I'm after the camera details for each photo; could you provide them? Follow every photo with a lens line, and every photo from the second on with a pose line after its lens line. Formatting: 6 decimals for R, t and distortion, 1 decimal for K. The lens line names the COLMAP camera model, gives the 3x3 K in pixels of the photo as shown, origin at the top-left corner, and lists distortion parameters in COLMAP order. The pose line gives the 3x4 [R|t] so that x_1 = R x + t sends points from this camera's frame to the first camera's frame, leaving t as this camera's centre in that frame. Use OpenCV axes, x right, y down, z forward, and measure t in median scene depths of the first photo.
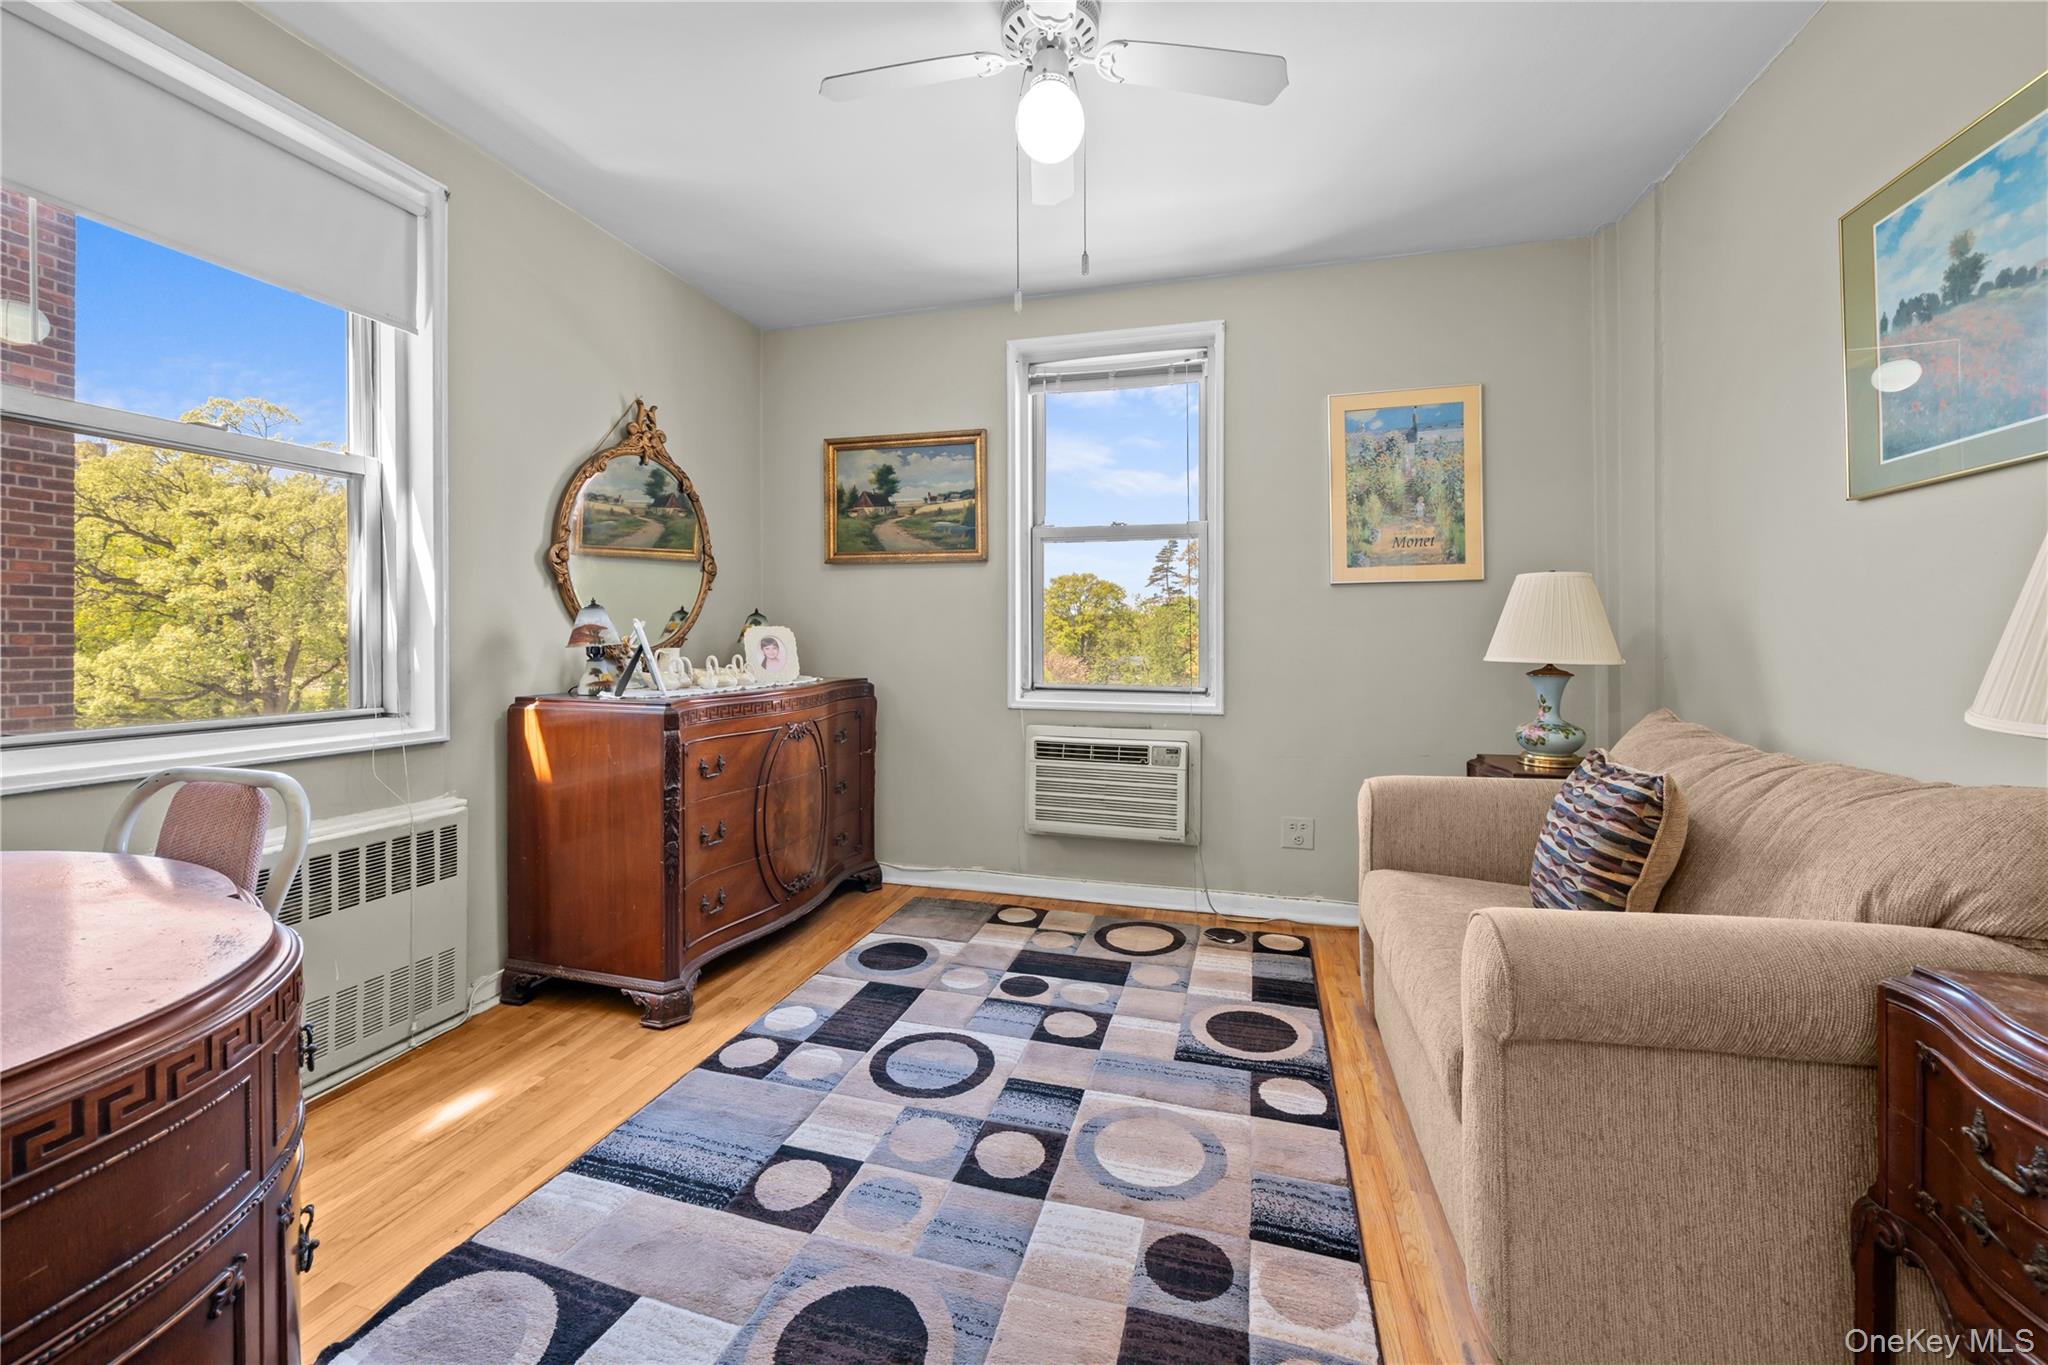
lens RADIAL K [[794.5, 0, 1025.3], [0, 794.5, 641.9], [0, 0, 1]] dist [0.000795, 0.000066]
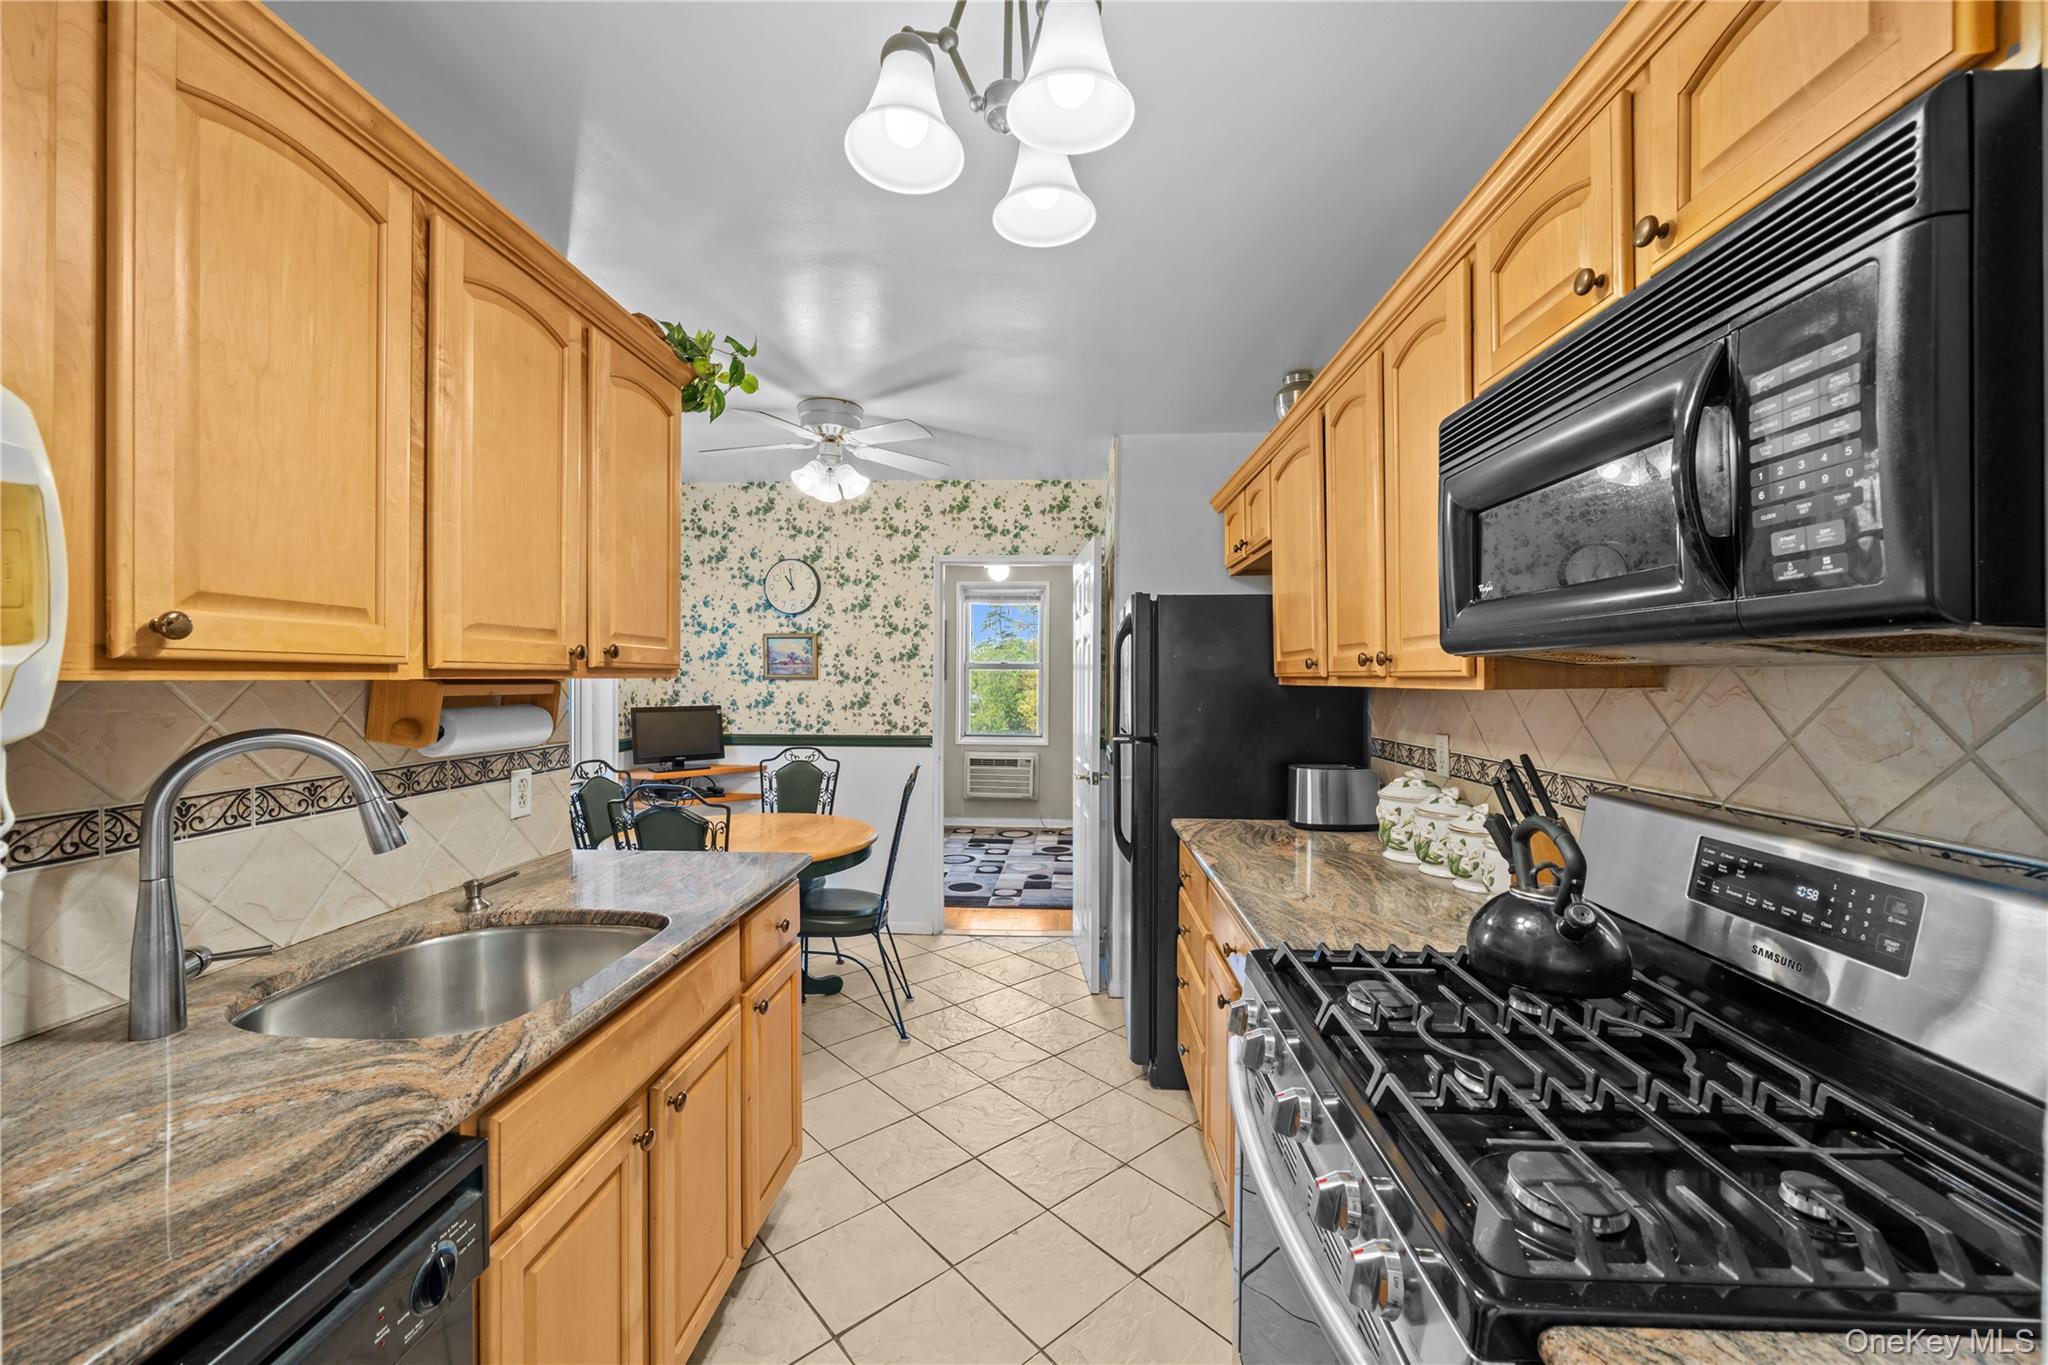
lens RADIAL K [[825.3, 0, 1059.0], [0, 825.3, 681.3], [0, 0, 1]] dist [-0.000512, 0.000010]
pose [[0.968211, 0.005685, 0.250068, -0.355194], [-0.007785, 0.999942, 0.007406, -0.125695], [-0.250012, -0.009117, 0.968200, -1.465273]]
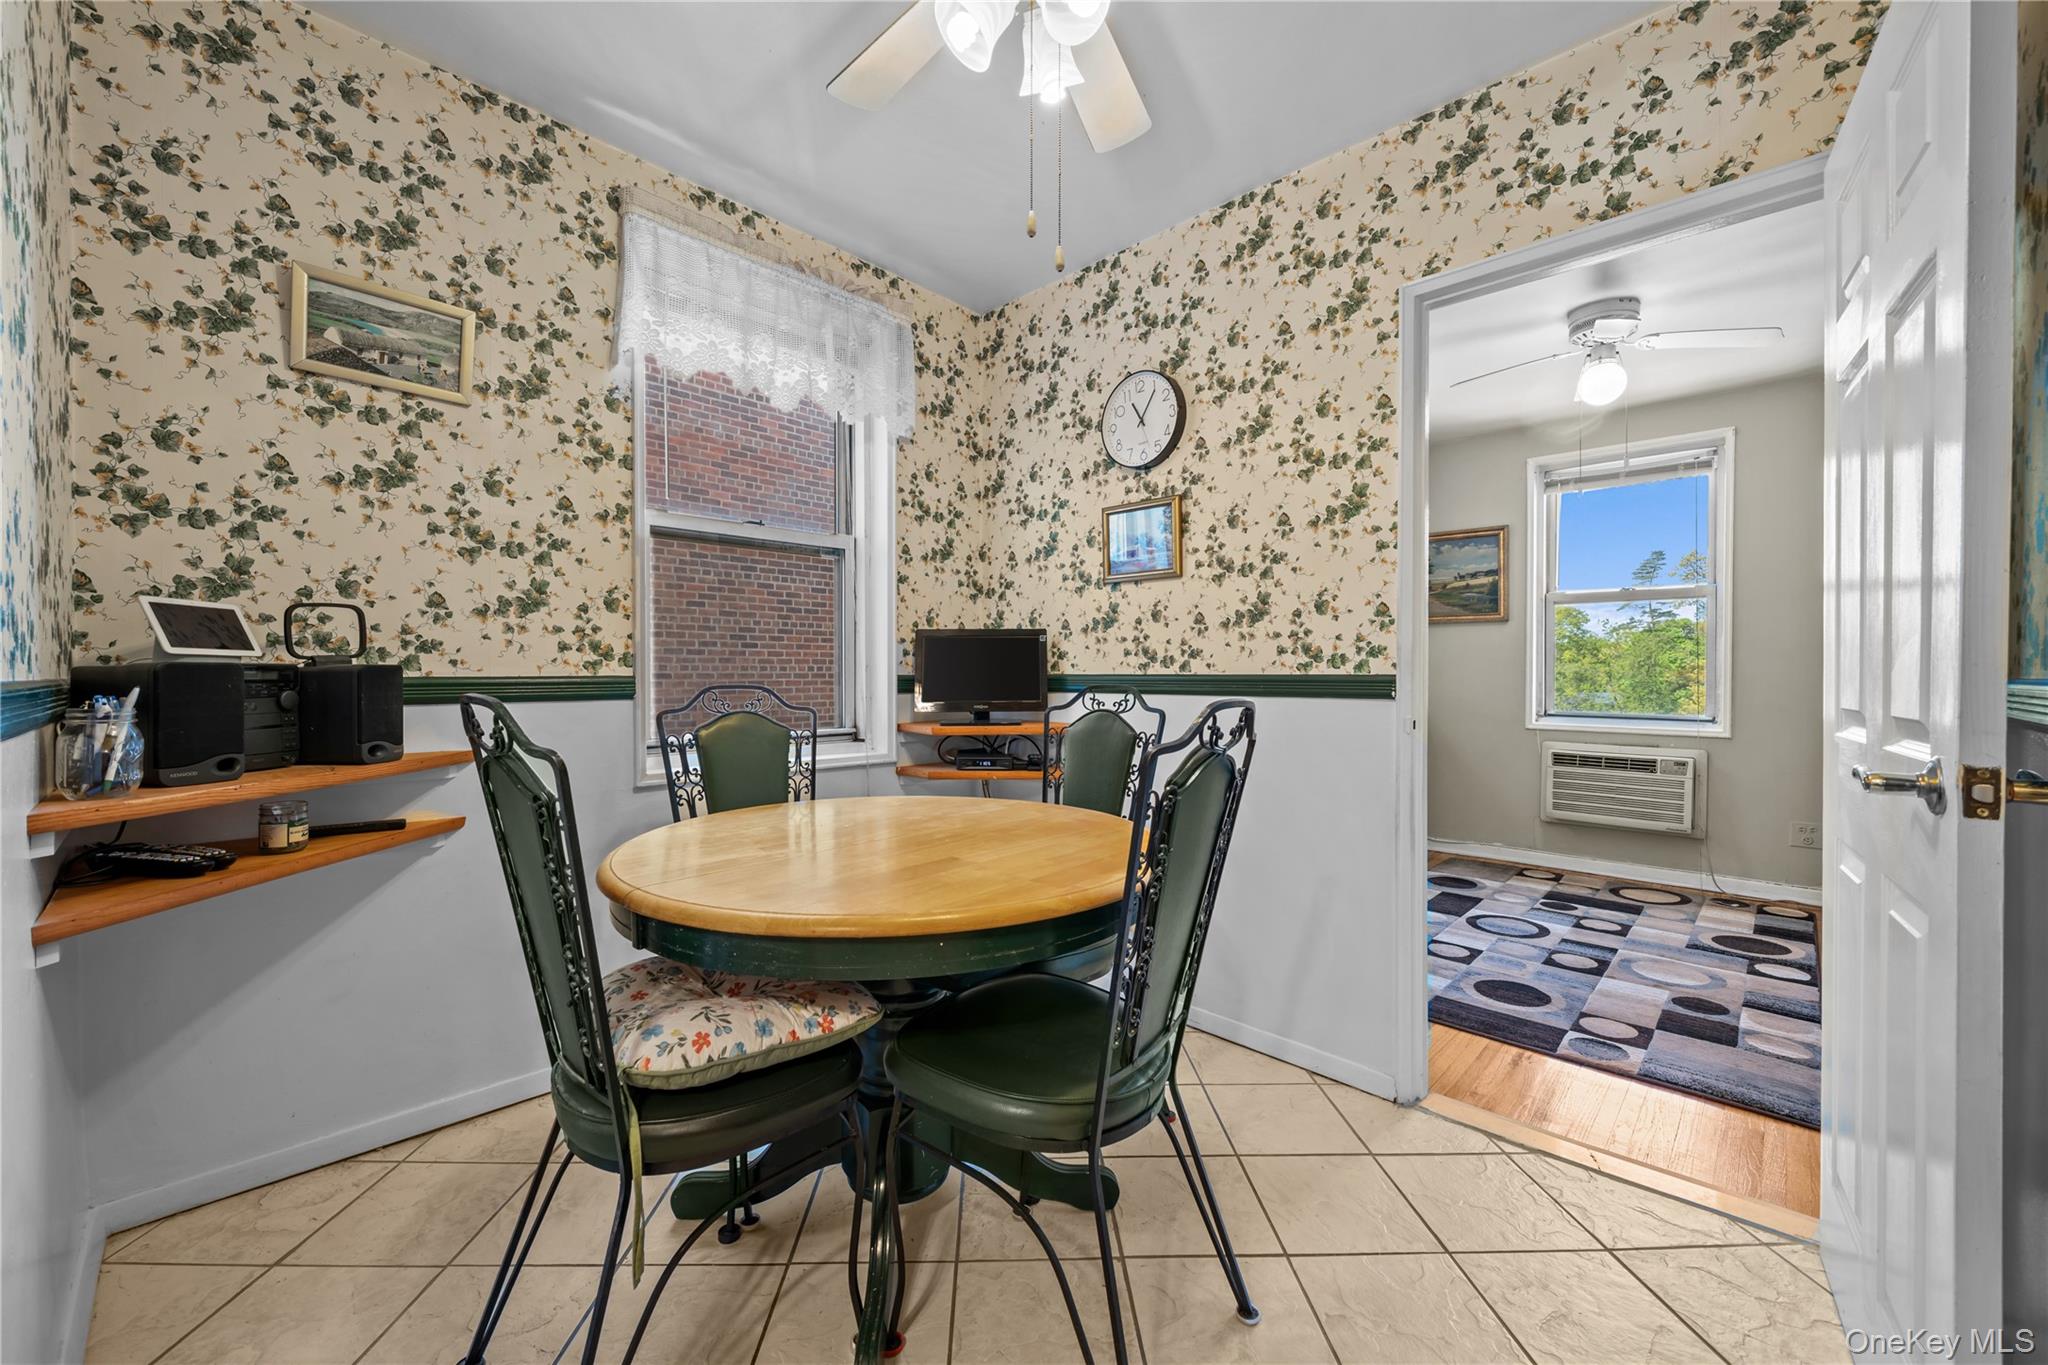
lens RADIAL K [[798.9, 0, 1018.9], [0, 798.9, 684.5], [0, 0, 1]] dist [-0.001623, 0.000039]
pose [[0.882395, 0.006252, -0.470468, -0.159440], [-0.000476, 0.999923, 0.012395, -0.009851], [0.470509, -0.010714, 0.882330, -0.677904]]
